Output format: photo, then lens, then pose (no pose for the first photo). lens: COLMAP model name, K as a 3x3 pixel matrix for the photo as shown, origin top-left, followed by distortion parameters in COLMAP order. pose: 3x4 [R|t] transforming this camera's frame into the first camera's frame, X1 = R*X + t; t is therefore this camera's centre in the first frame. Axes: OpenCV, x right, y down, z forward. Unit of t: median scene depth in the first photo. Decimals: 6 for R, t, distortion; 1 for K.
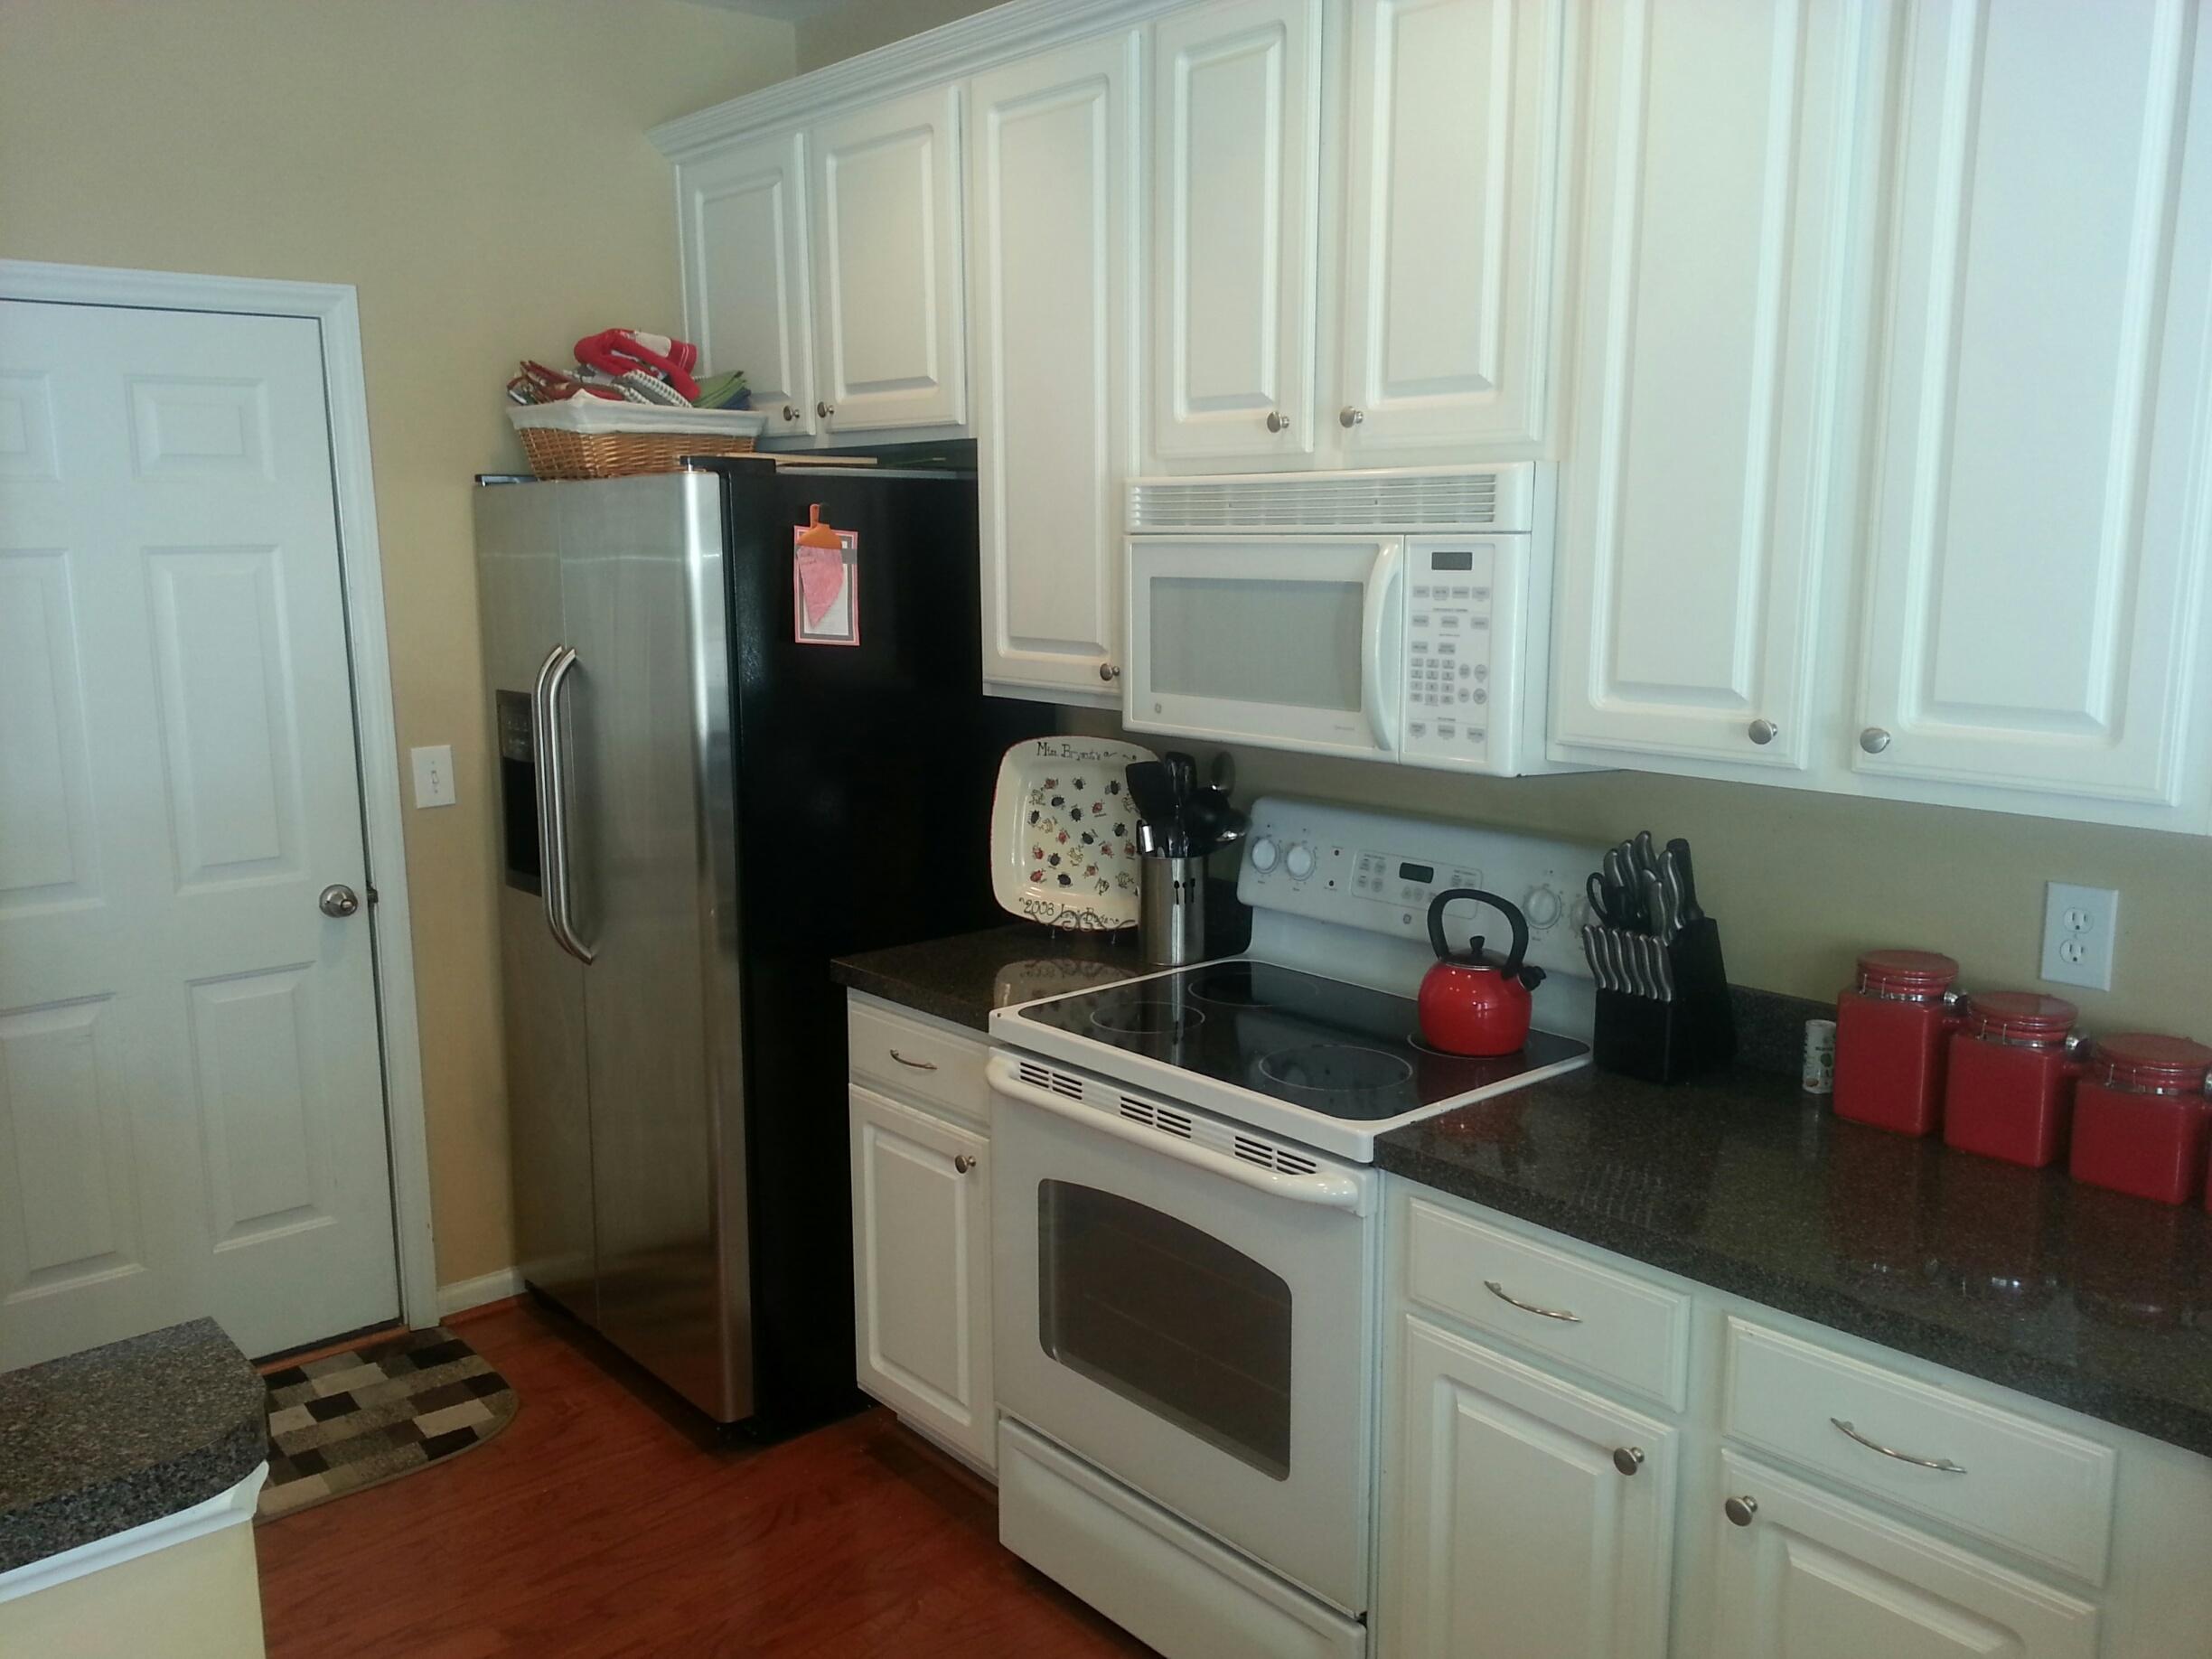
lens RADIAL K [[1780.8, 0, 1106.6], [0, 1780.8, 835.4], [0, 0, 1]] dist [0.073304, -0.097719]
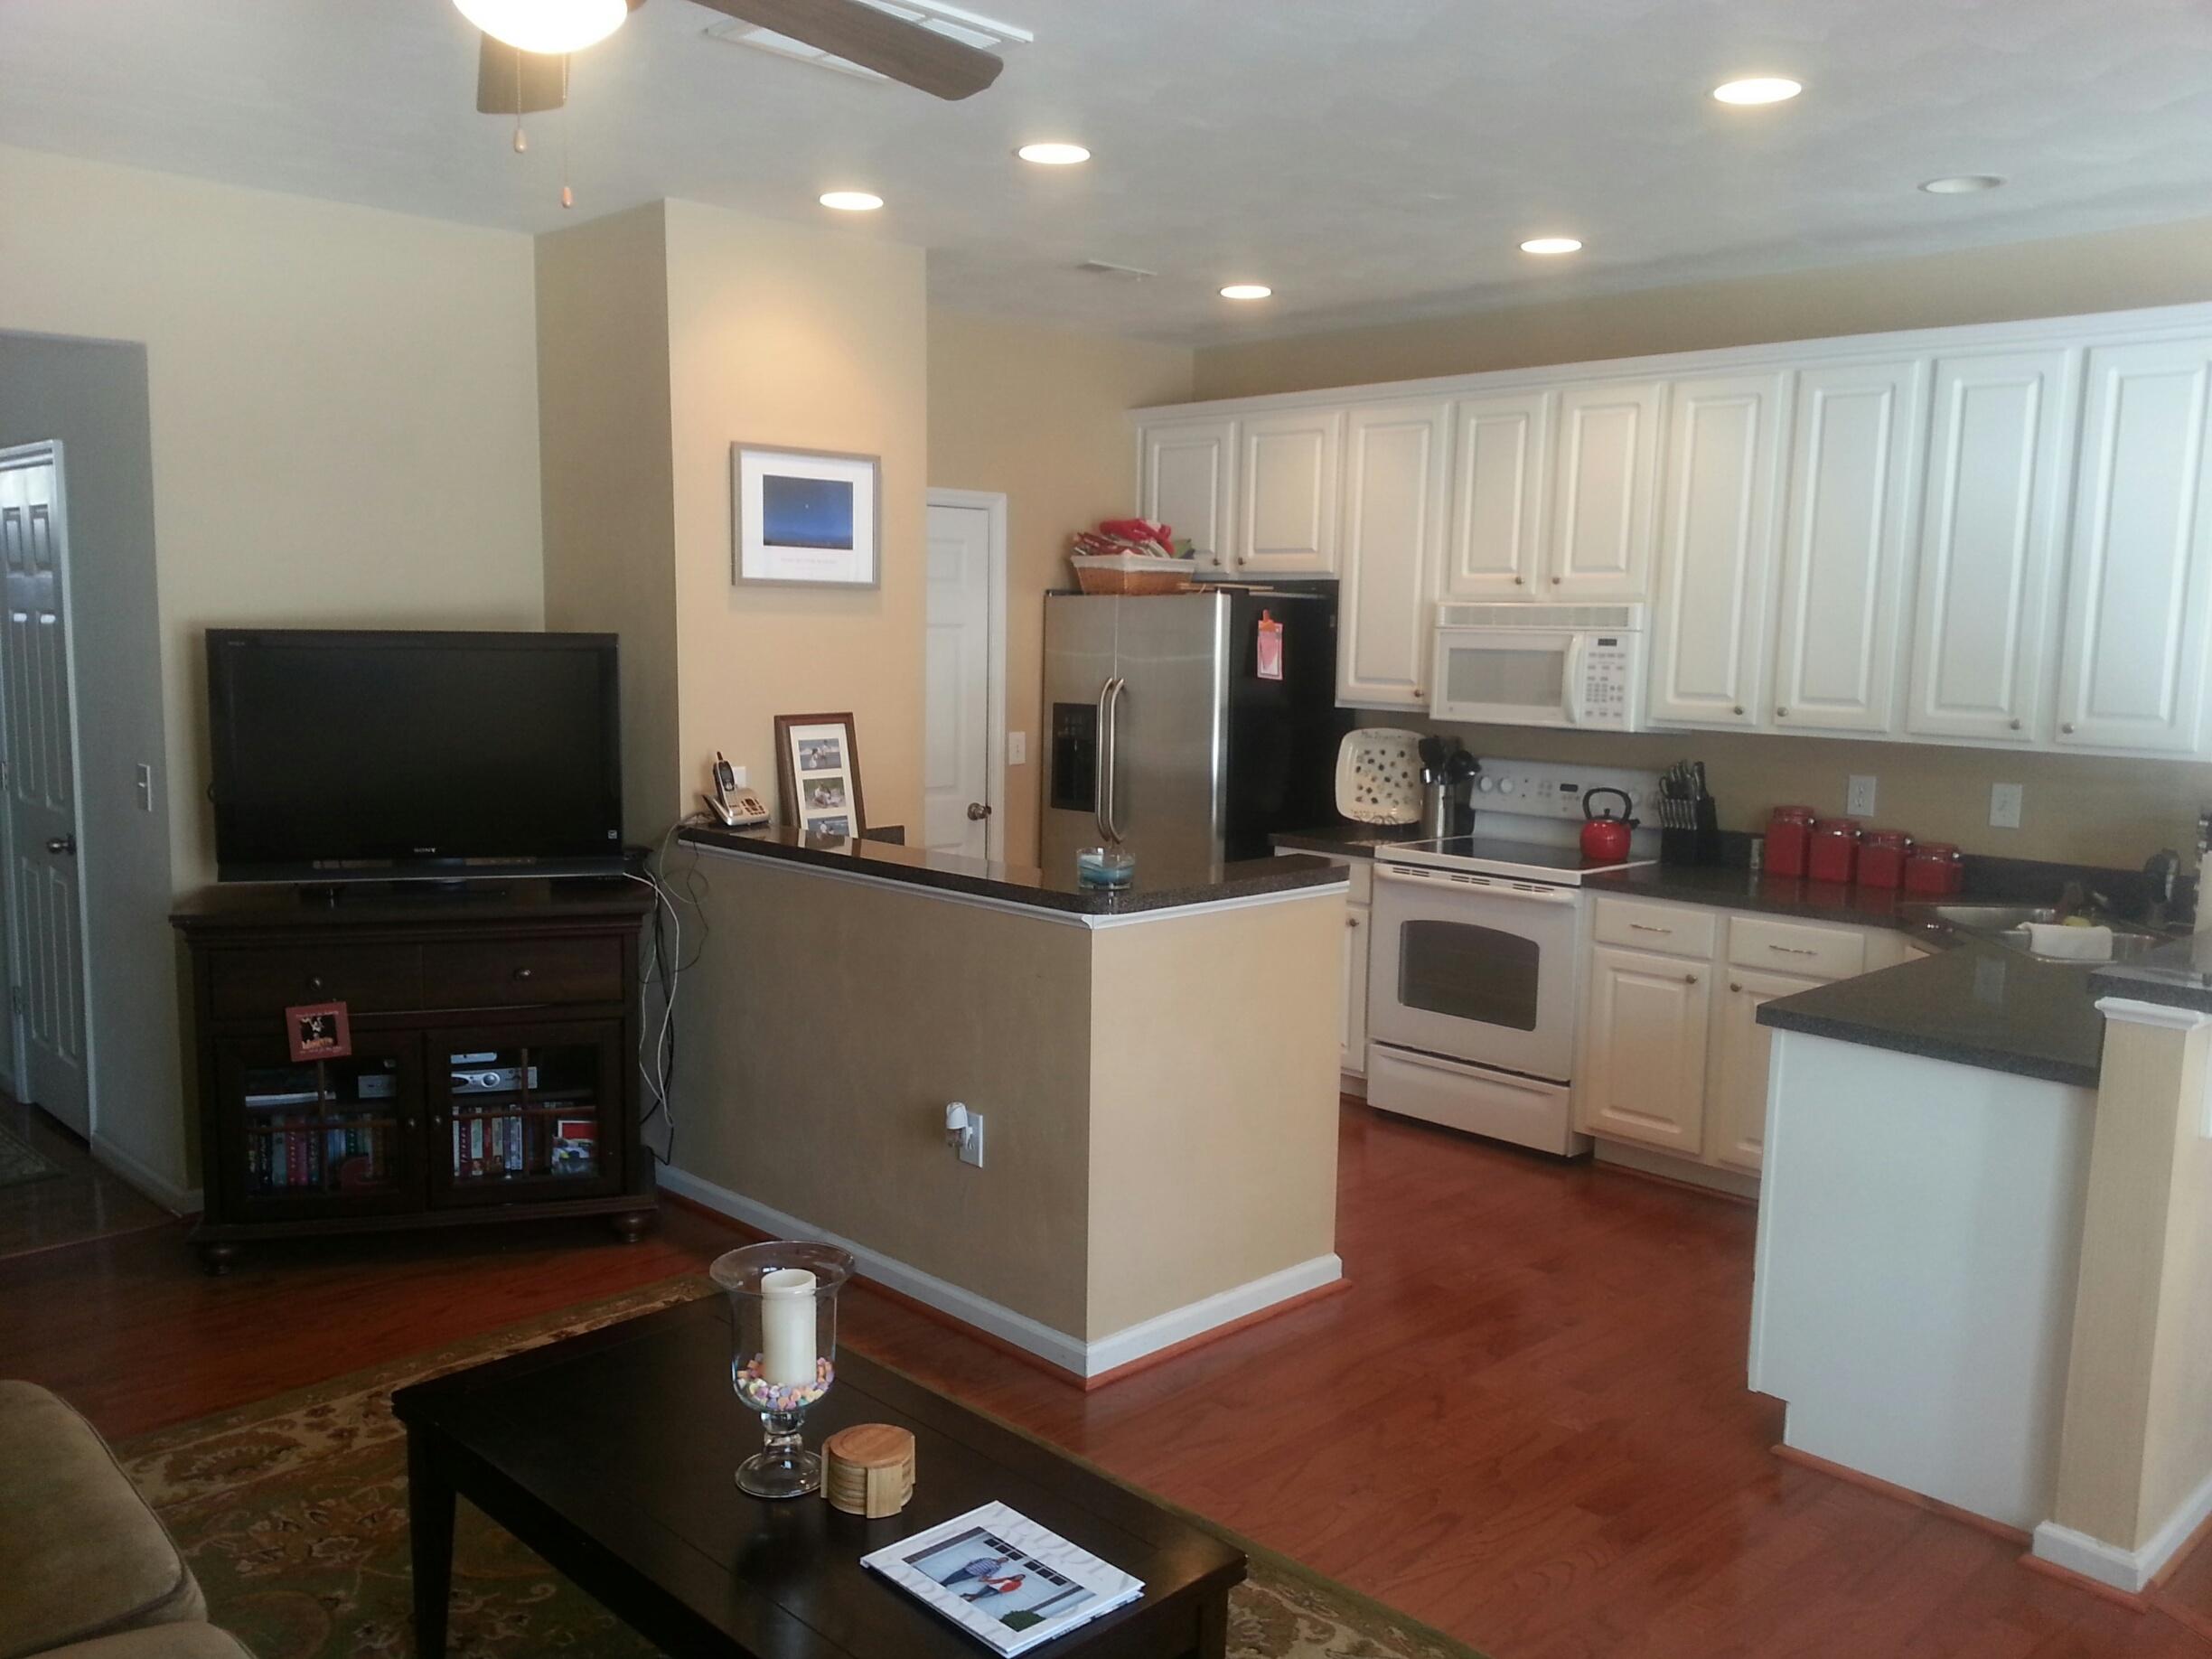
lens RADIAL K [[1780.8, 0, 1091.0], [0, 1780.8, 835.5], [0, 0, 1]] dist [0.073304, -0.097719]
pose [[0.998356, 0.019222, 0.054007, -0.472899], [-0.016354, 0.998457, -0.053060, 0.185220], [-0.054944, 0.052090, 0.997130, -1.019941]]
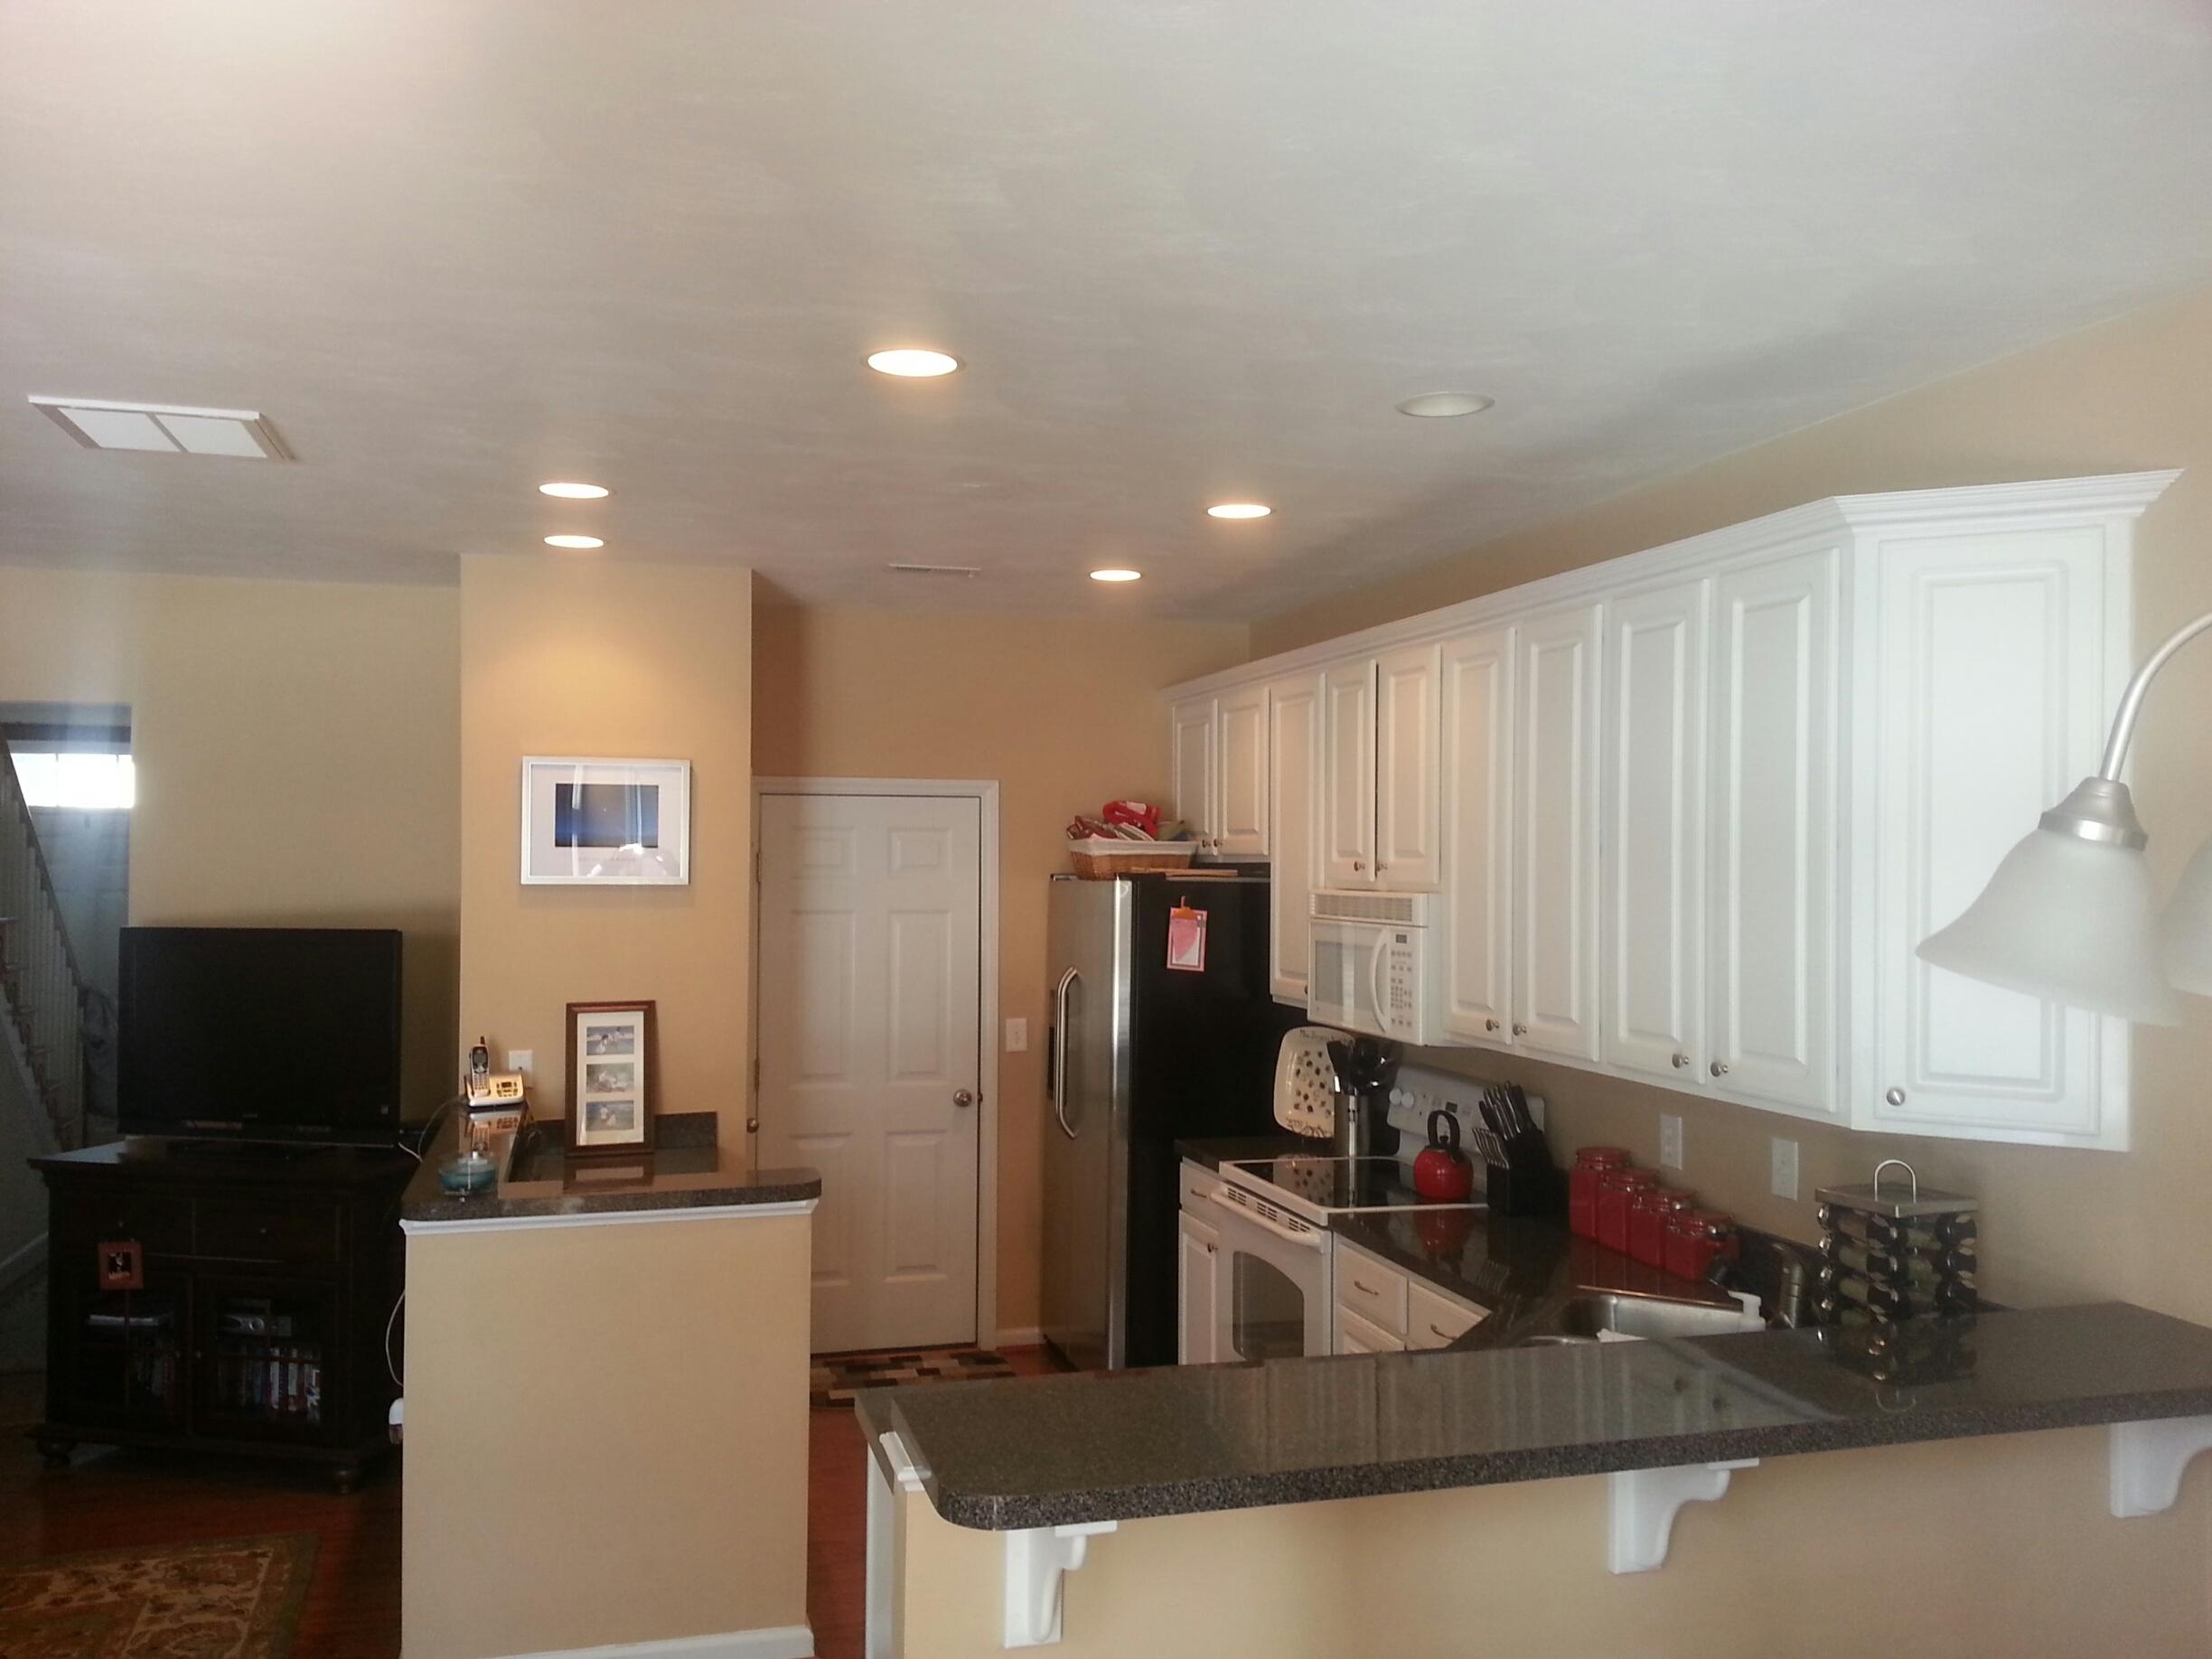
lens RADIAL K [[1780.8, 0, 1094.6], [0, 1780.8, 832.2], [0, 0, 1]] dist [0.073304, -0.097719]
pose [[0.903904, 0.006966, -0.427678, 0.569211], [-0.088268, 0.981384, -0.170571, 0.080877], [0.418529, 0.191930, 0.887692, -0.749020]]
